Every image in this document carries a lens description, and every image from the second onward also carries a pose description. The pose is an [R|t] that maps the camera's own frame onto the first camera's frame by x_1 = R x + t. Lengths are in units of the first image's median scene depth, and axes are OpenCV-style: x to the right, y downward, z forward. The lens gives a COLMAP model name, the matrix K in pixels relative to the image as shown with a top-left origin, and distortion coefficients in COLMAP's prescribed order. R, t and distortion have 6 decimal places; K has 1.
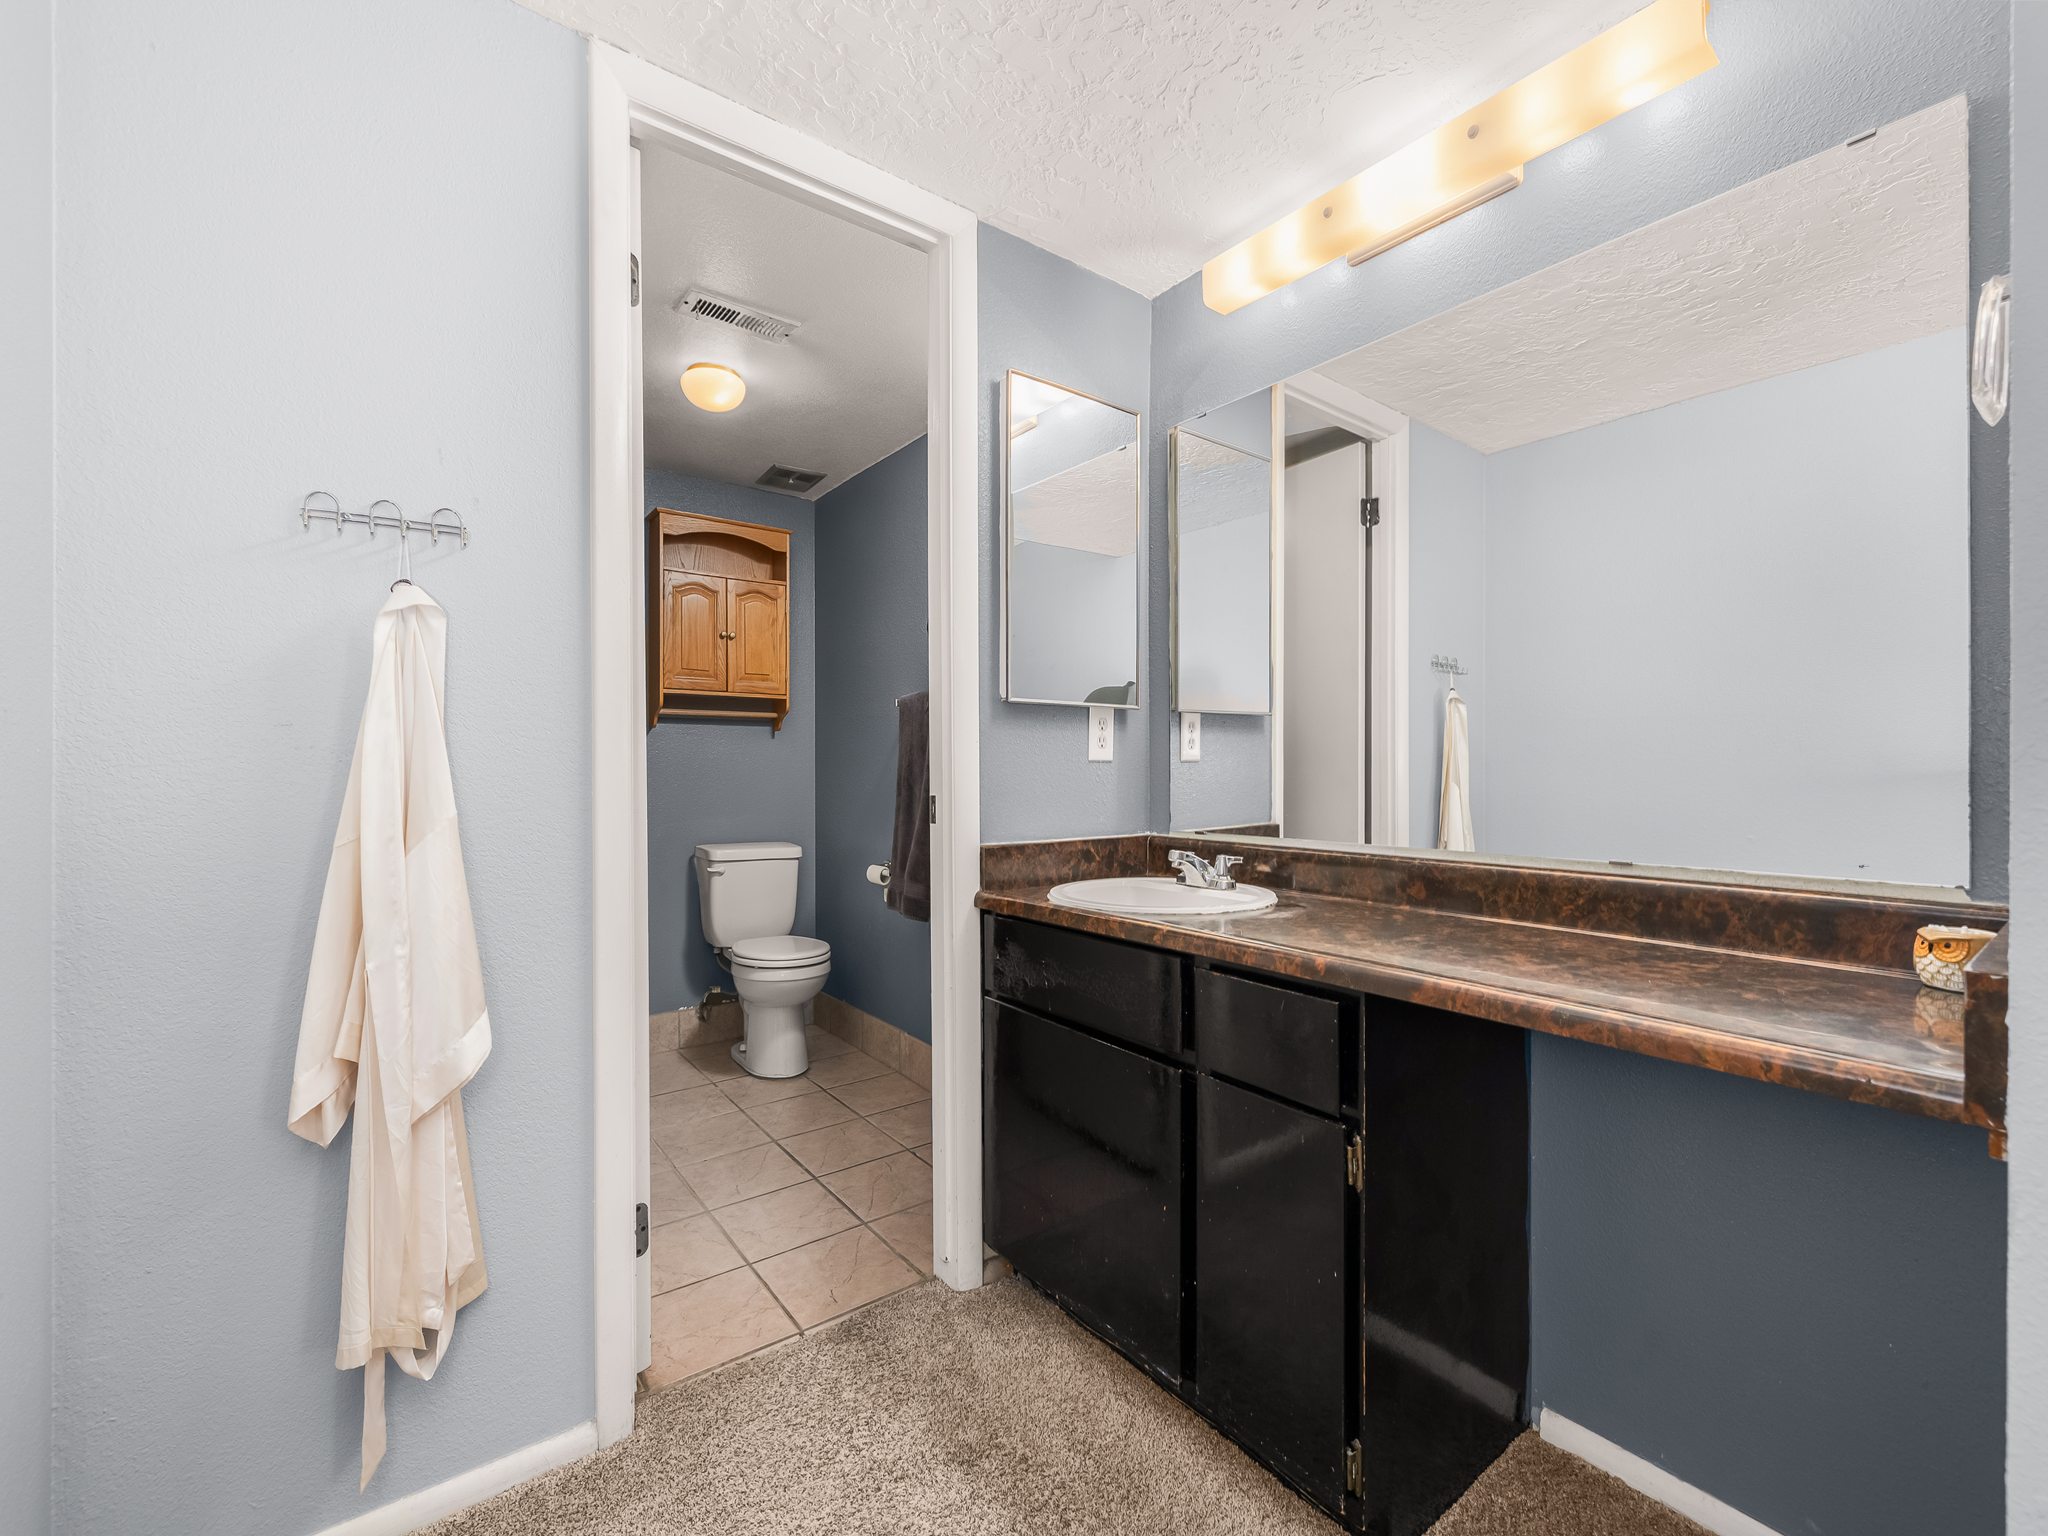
lens RADIAL K [[857.5, 0, 1018.3], [0, 857.5, 779.7], [0, 0, 1]] dist [-0.001791, 0.000051]
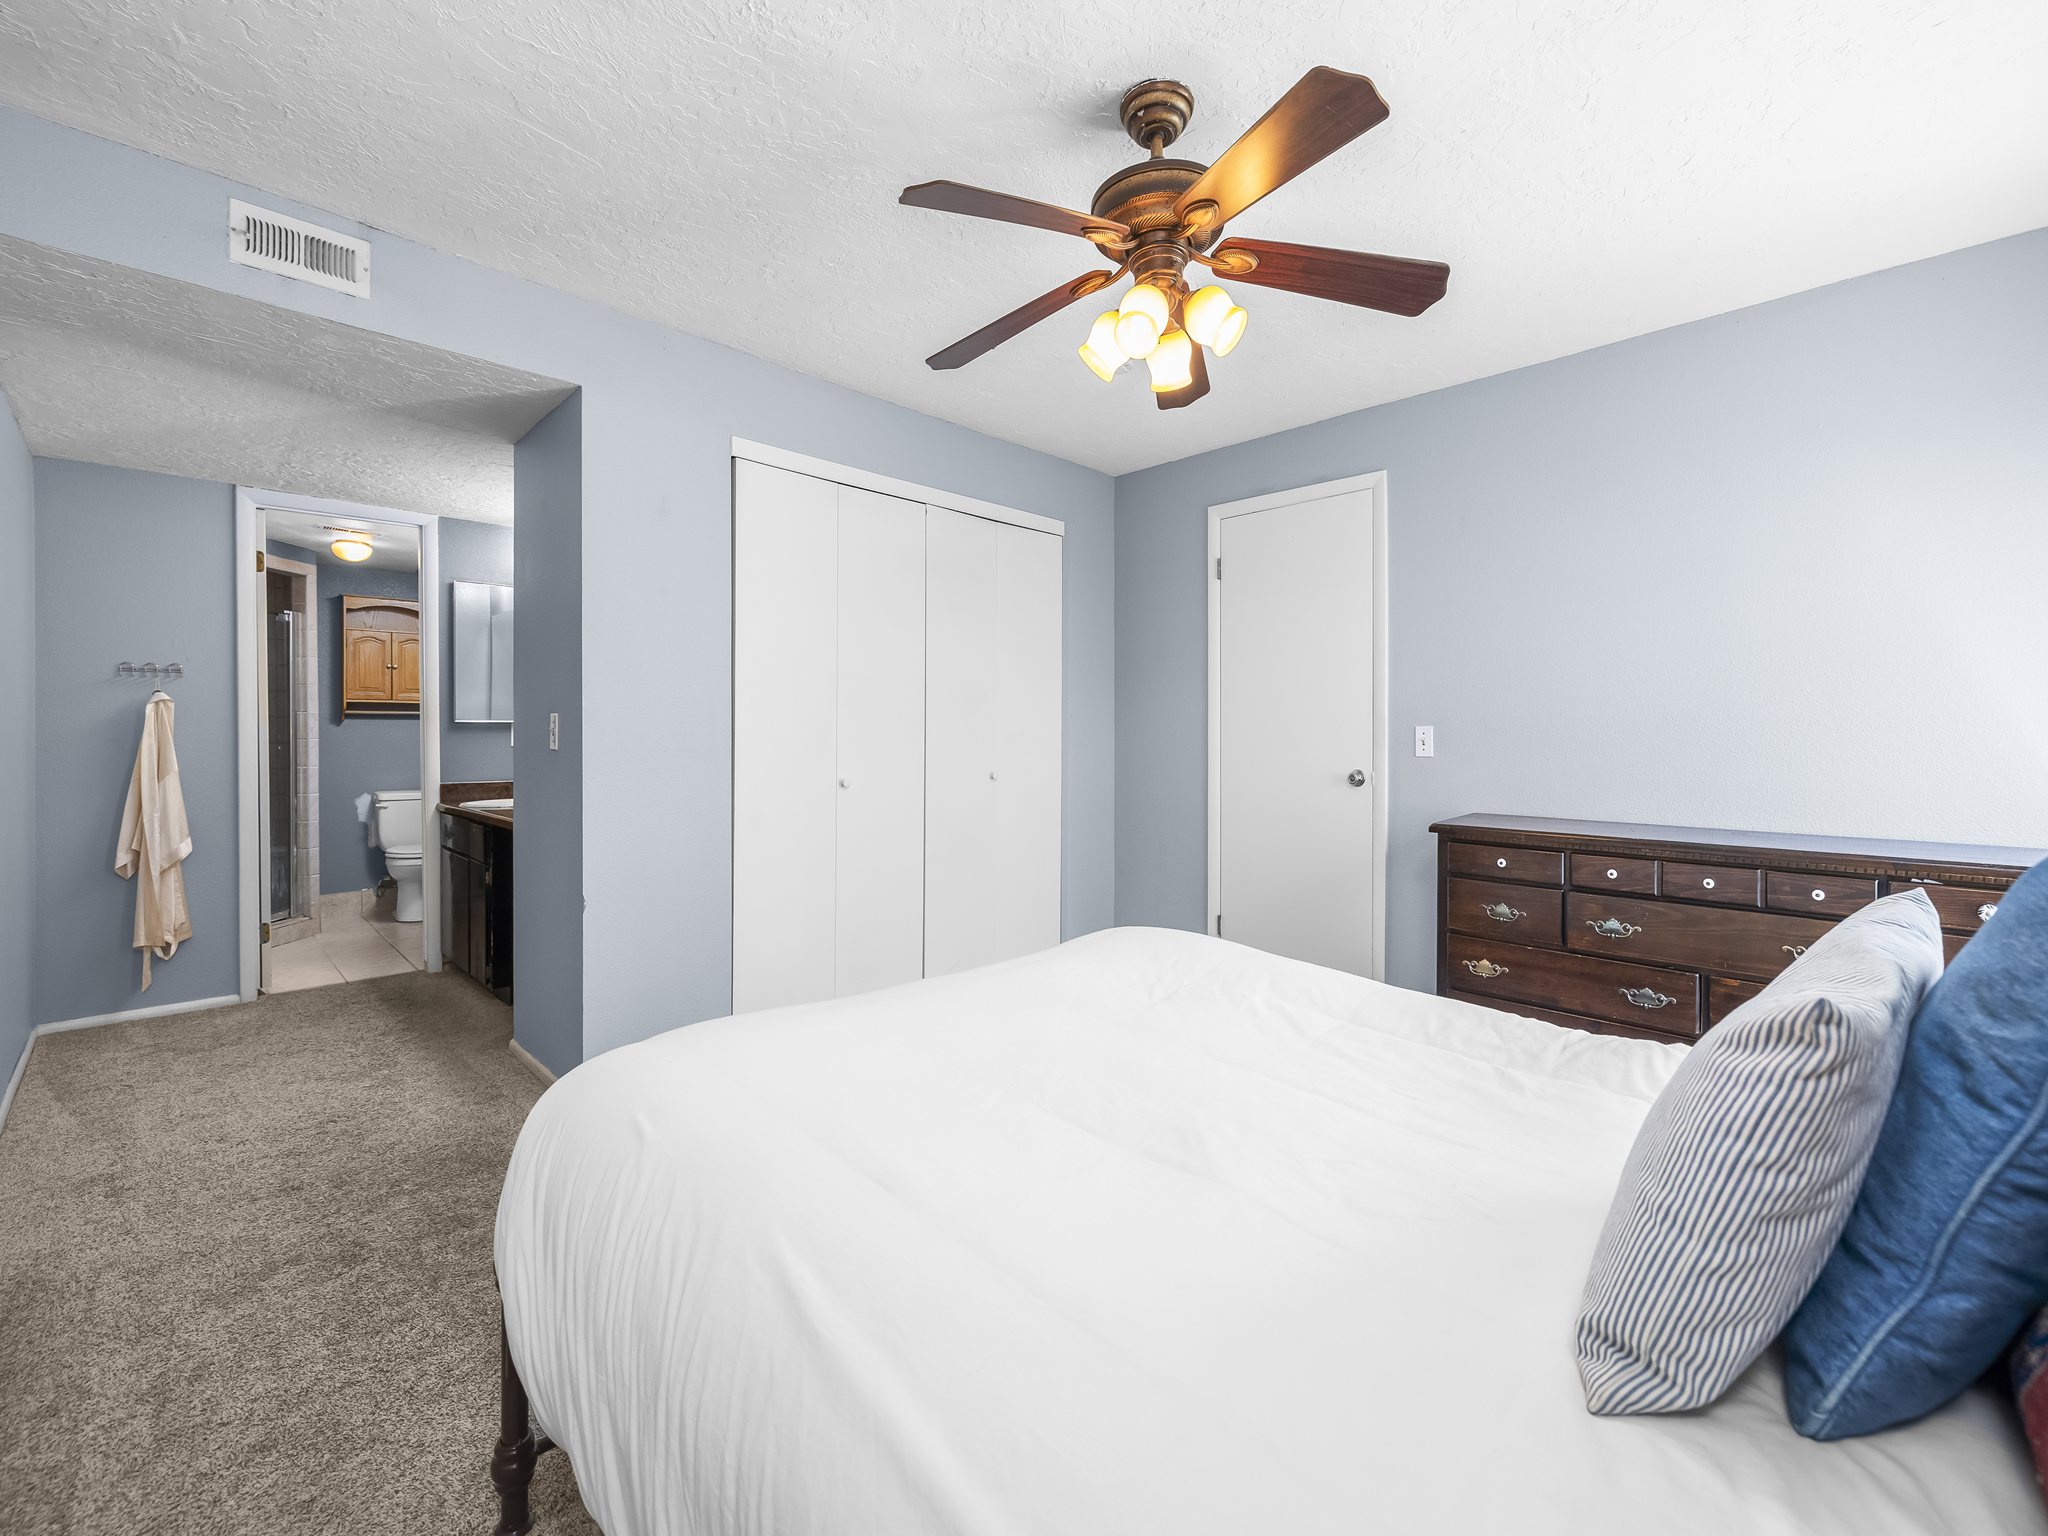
lens RADIAL K [[857.5, 0, 1022.6], [0, 857.5, 752.1], [0, 0, 1]] dist [-0.001791, 0.000051]
pose [[0.990224, 0.006815, 0.139317, 0.731428], [-0.007830, 0.999947, 0.006741, -0.024361], [-0.139264, -0.007766, 0.990225, -0.937941]]
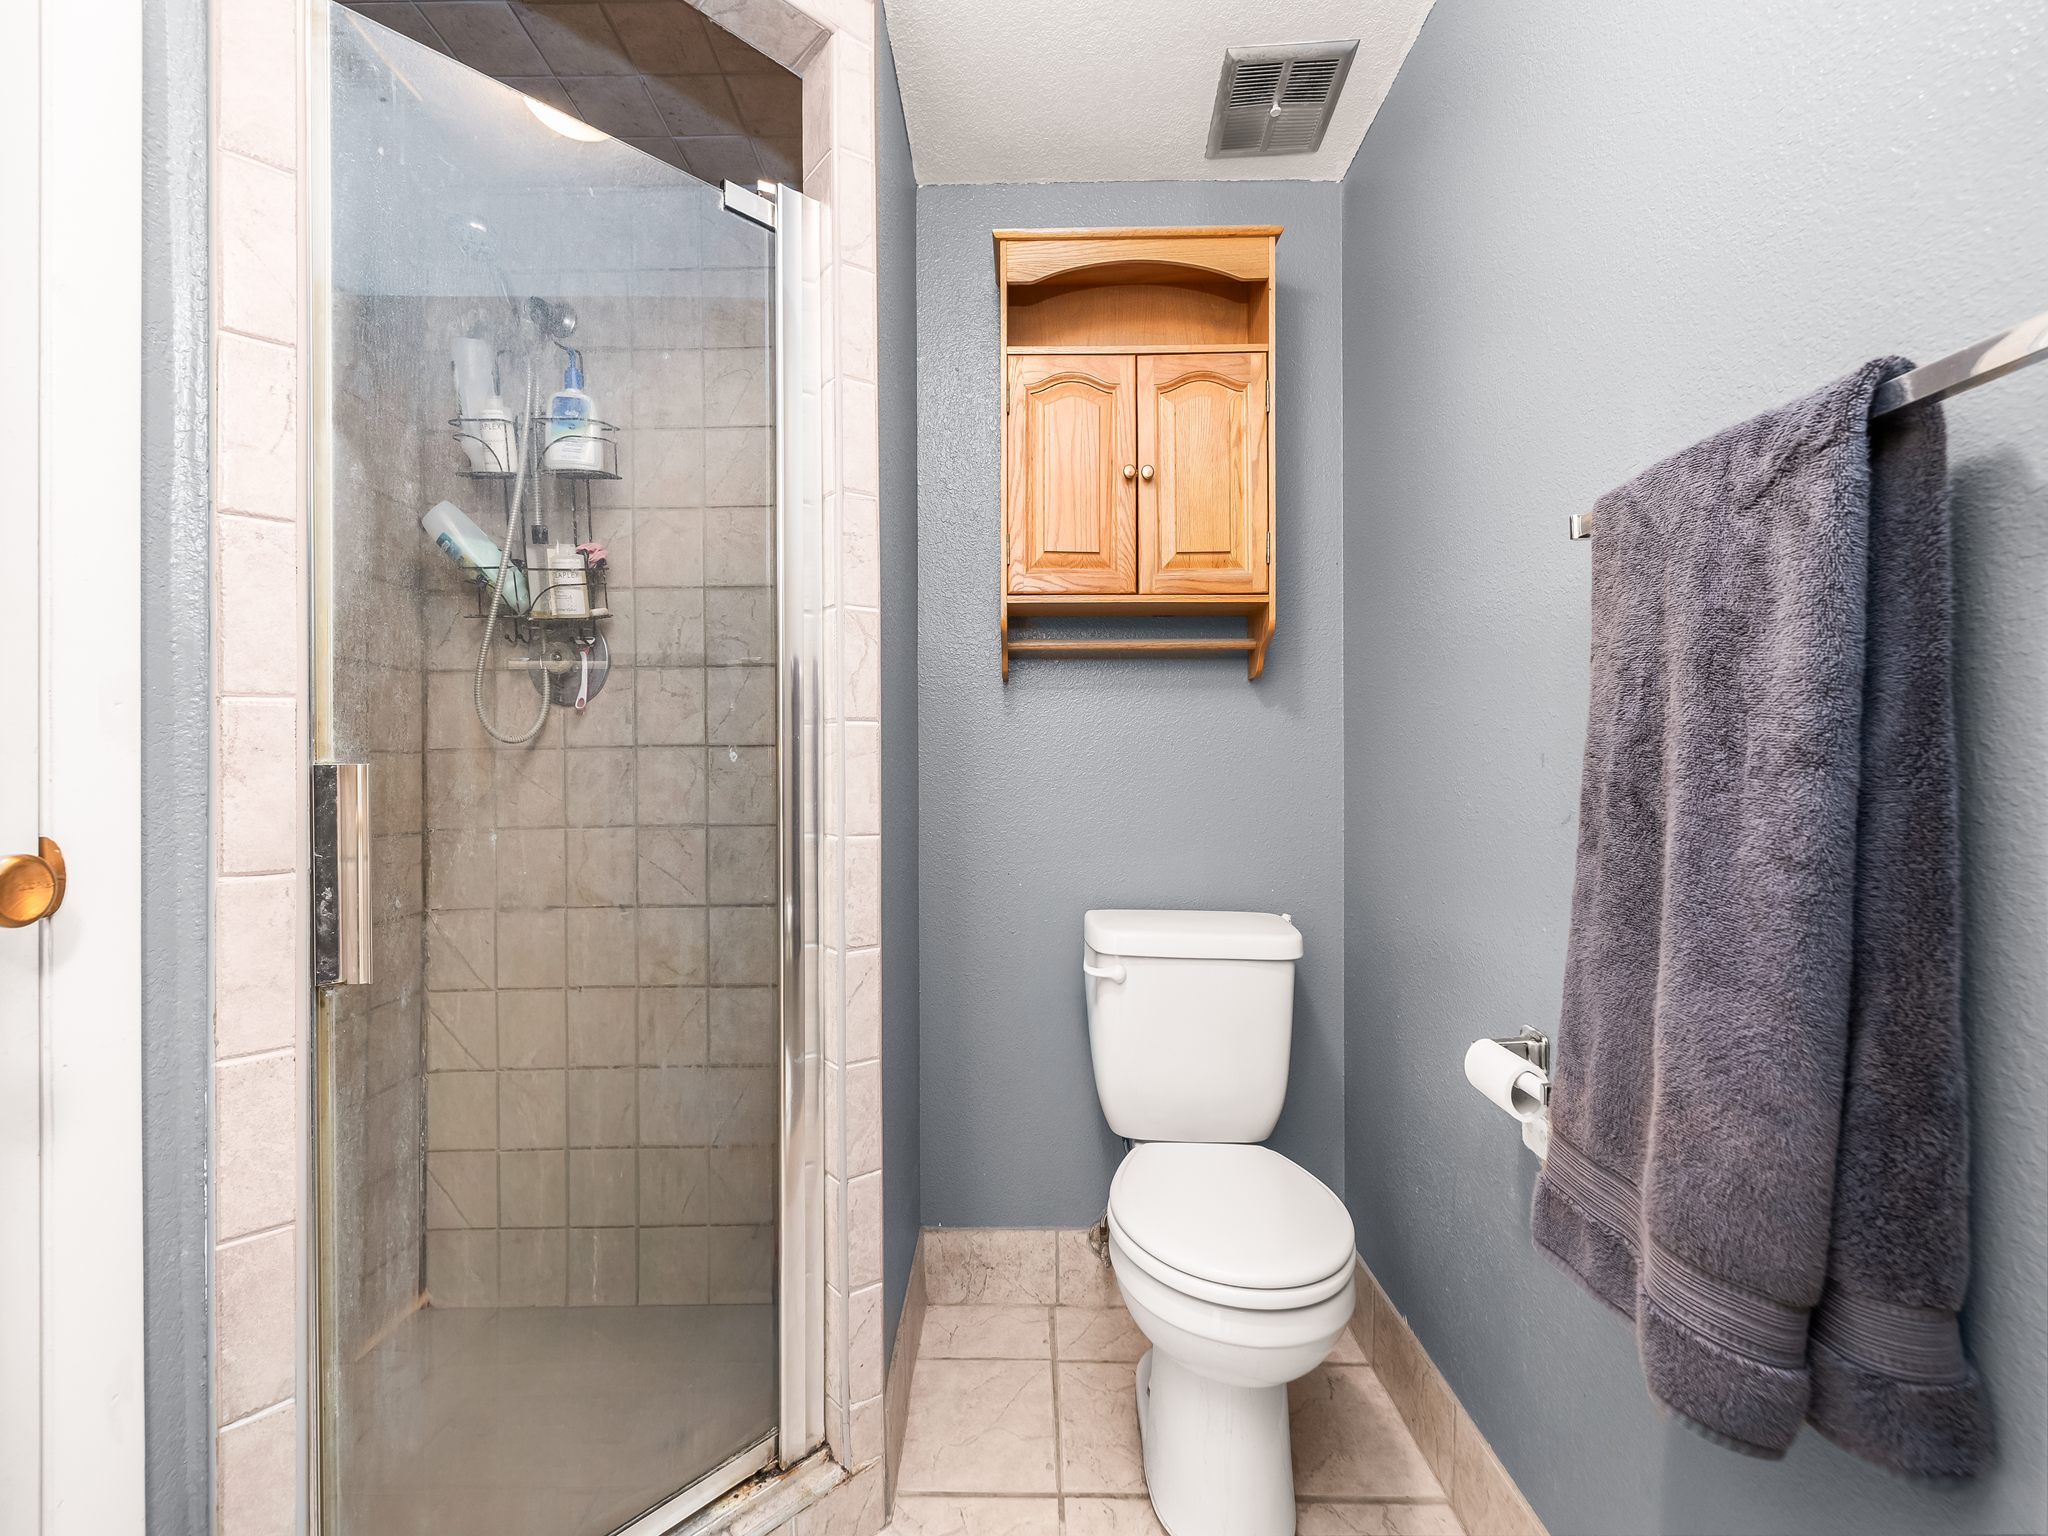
lens RADIAL K [[857.5, 0, 1011.7], [0, 857.5, 764.3], [0, 0, 1]] dist [-0.001791, 0.000051]
pose [[0.786297, 0.000914, -0.617848, -0.115842], [-0.003173, 0.999992, -0.002559, -0.009326], [0.617841, 0.003972, 0.786293, 0.664426]]
